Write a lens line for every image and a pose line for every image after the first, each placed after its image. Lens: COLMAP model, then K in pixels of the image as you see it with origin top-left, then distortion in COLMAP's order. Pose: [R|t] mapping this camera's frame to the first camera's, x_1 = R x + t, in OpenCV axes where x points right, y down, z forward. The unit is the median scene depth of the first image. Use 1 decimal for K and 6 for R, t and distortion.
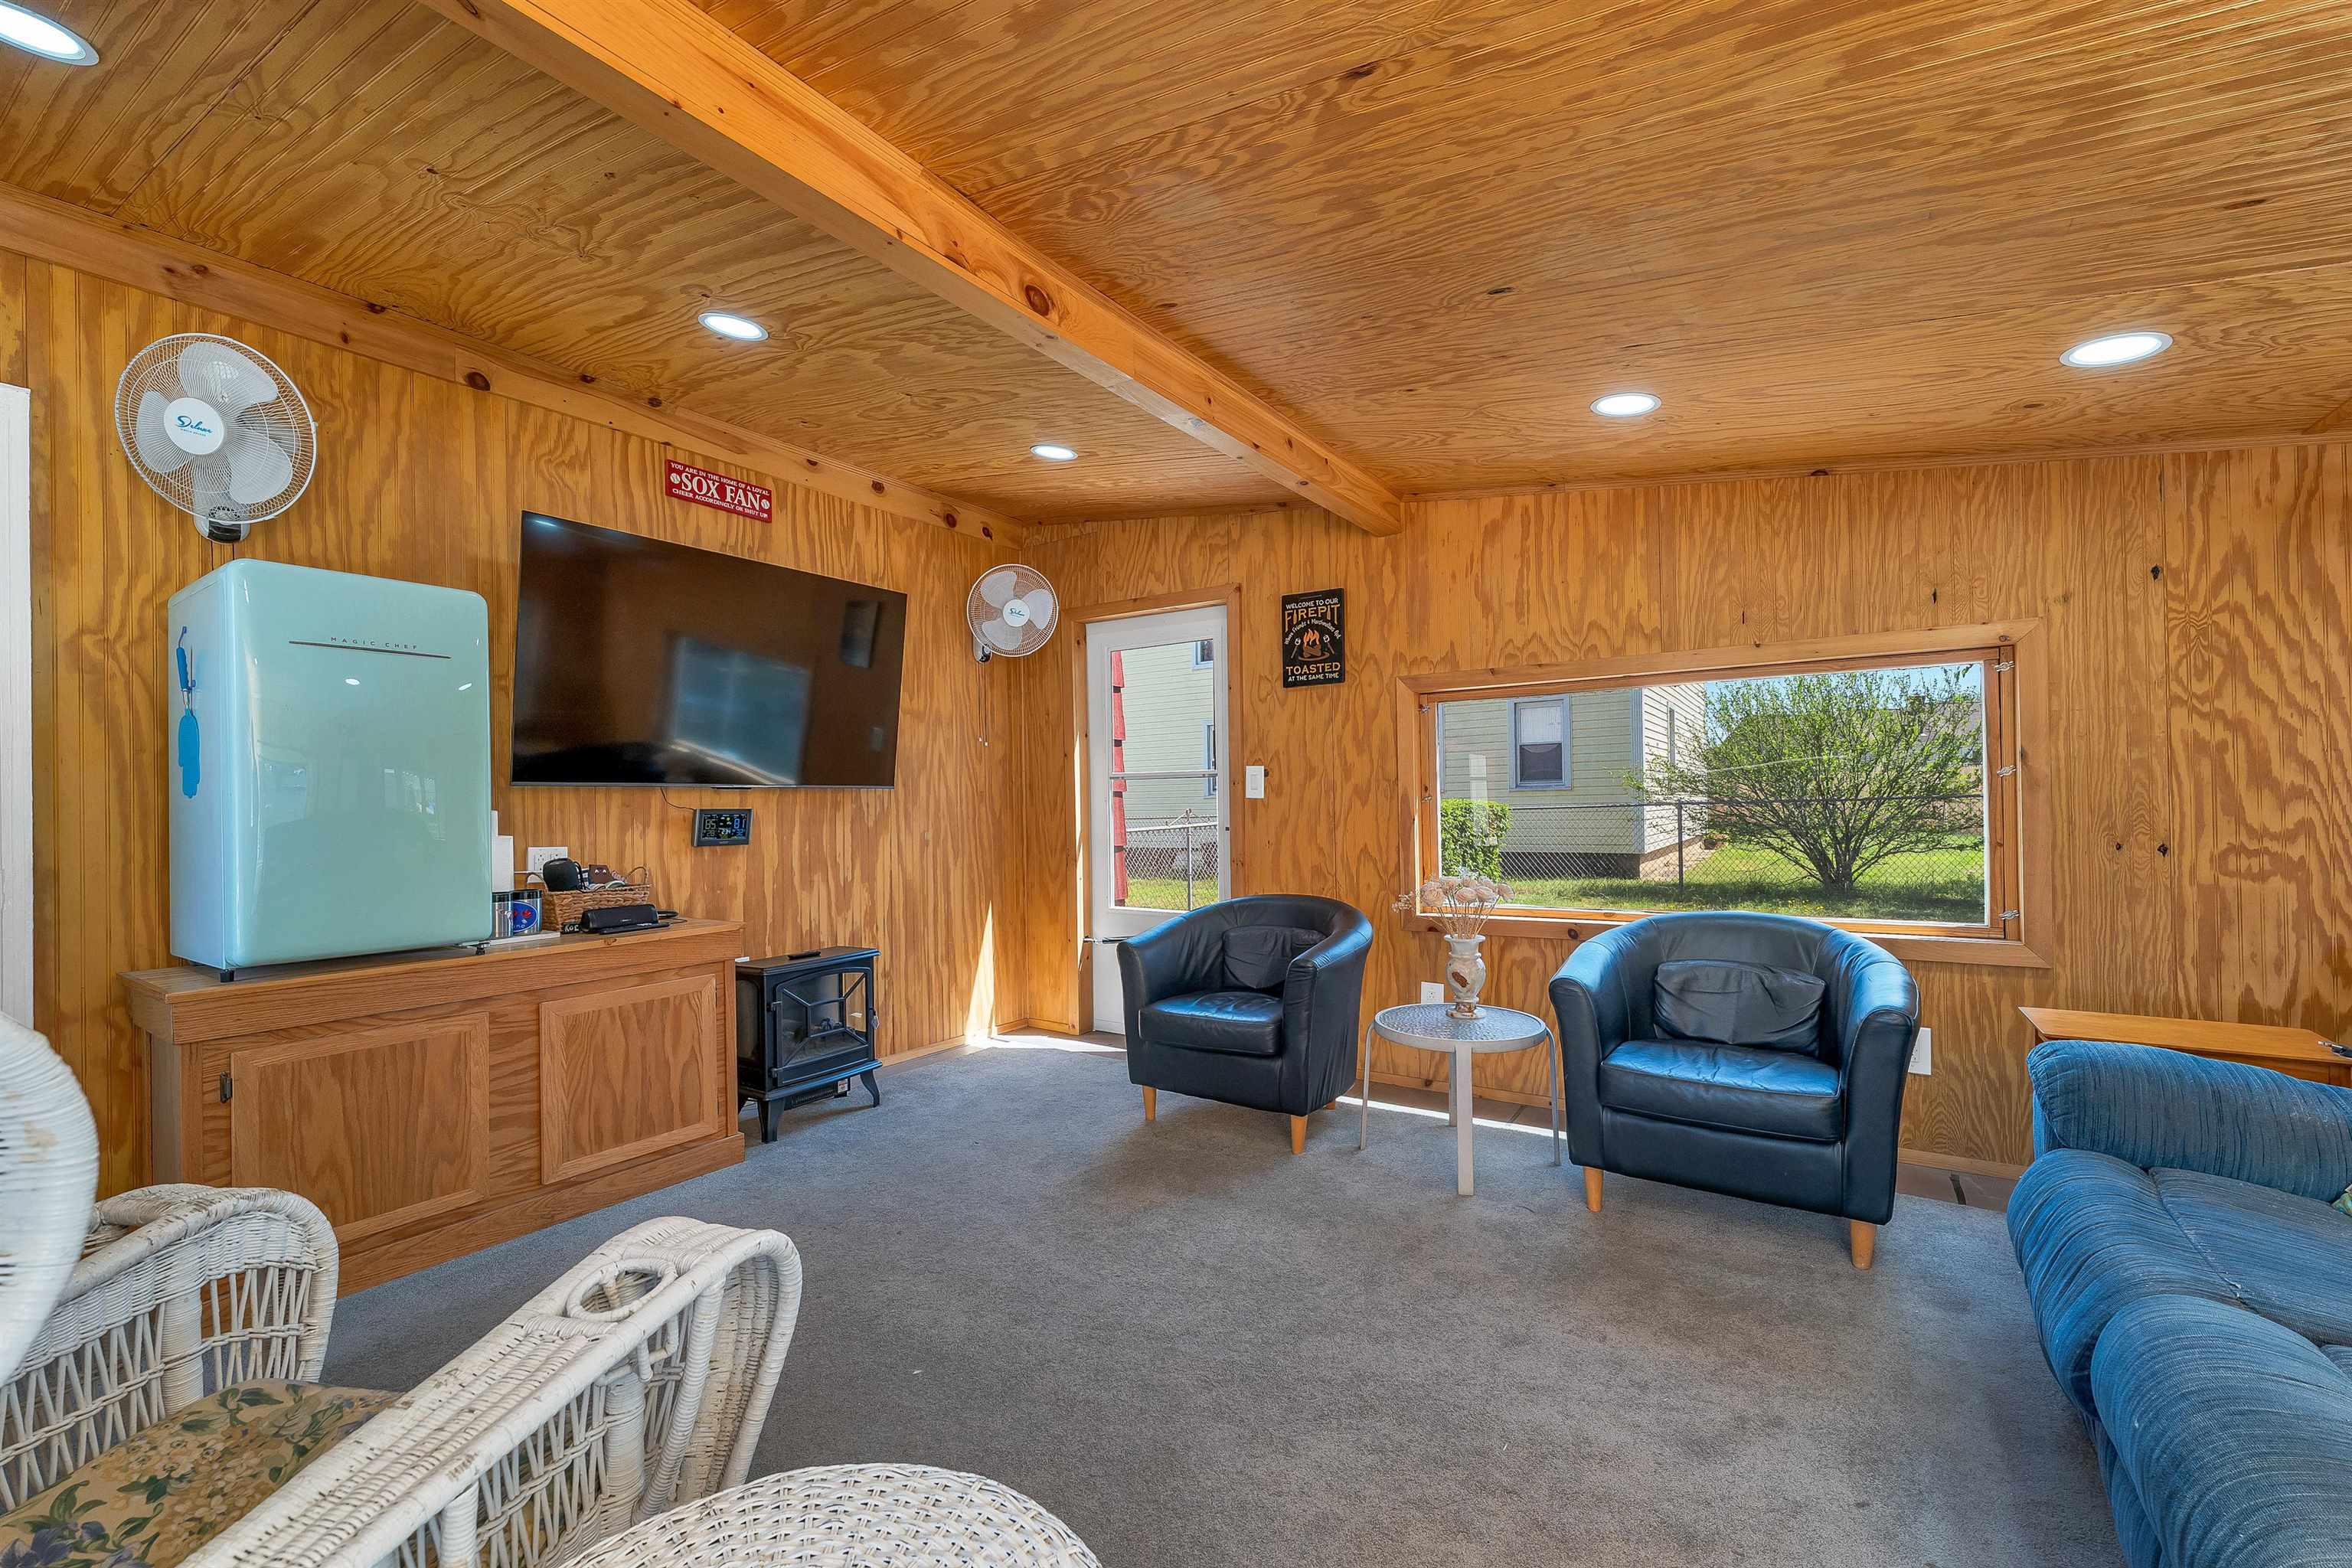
lens RADIAL K [[957.1, 0, 1180.7], [0, 957.1, 826.9], [0, 0, 1]] dist [-0.016066, -0.000014]
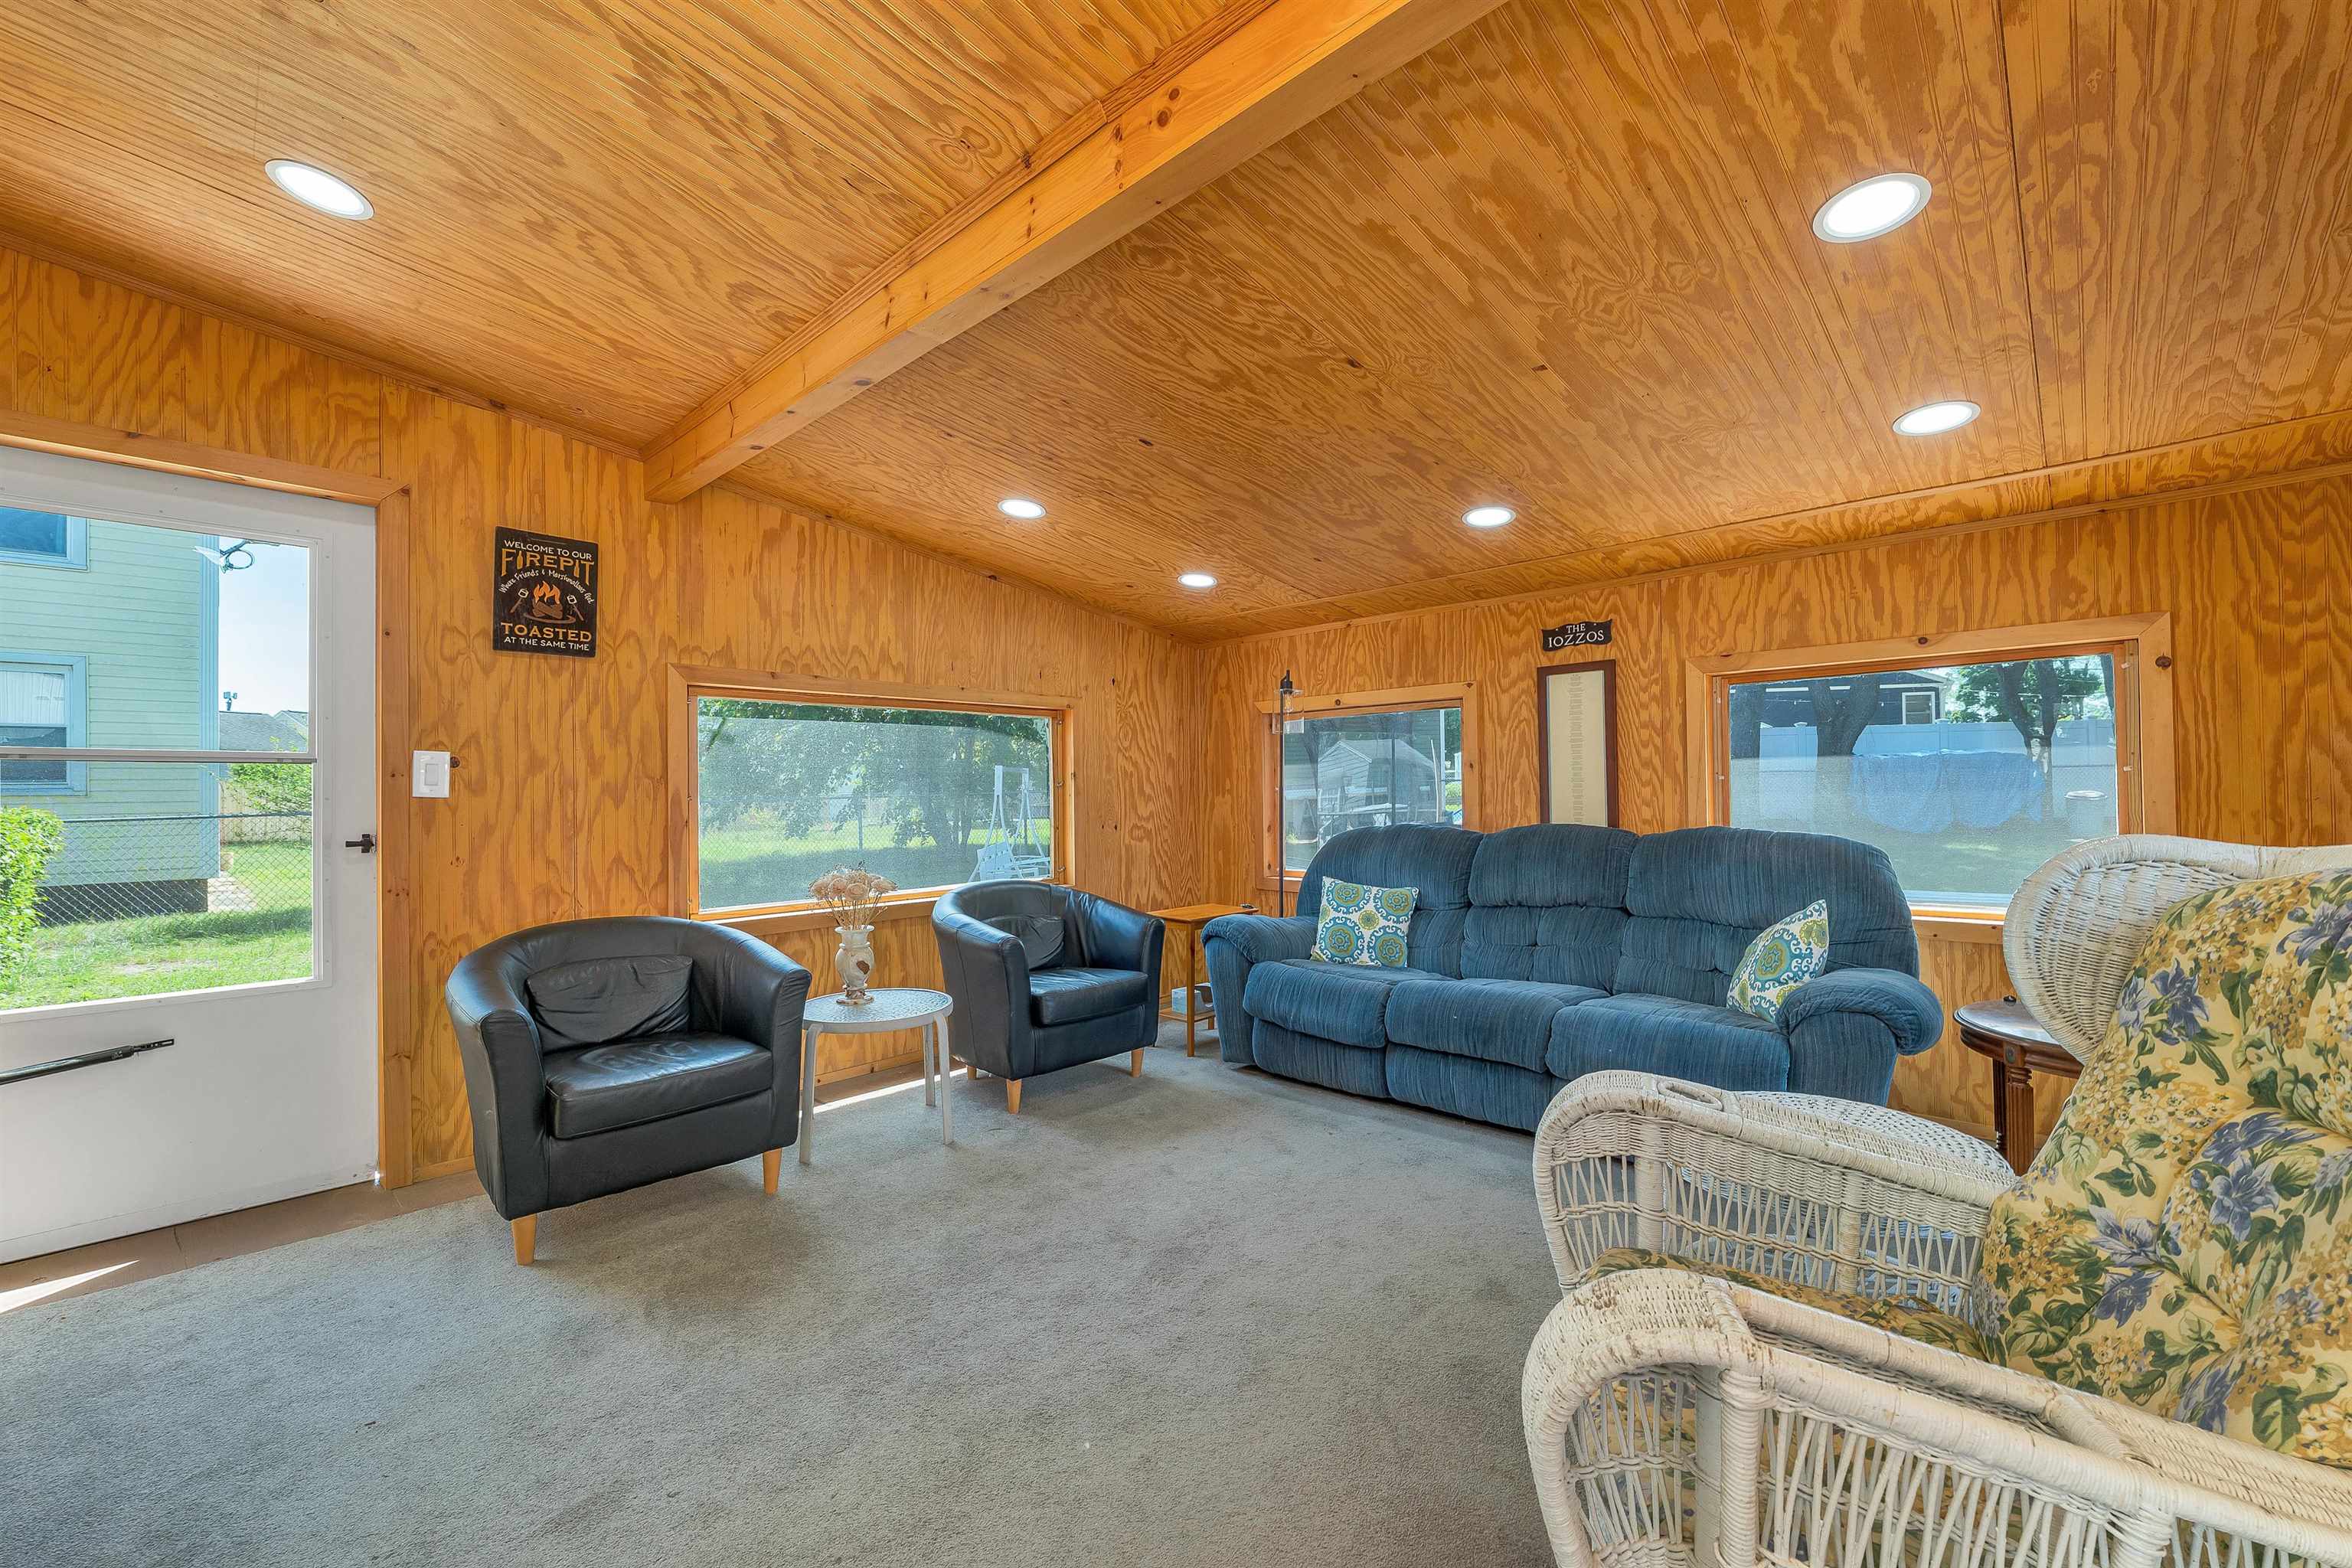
lens RADIAL K [[958.2, 0, 1171.4], [0, 958.2, 805.7], [0, 0, 1]] dist [-0.000537, 0.000264]
pose [[0.172190, 0.001826, 0.985062, -0.568288], [0.032123, 0.999456, -0.007467, -0.001233], [-0.984540, 0.032929, 0.172038, 0.379450]]
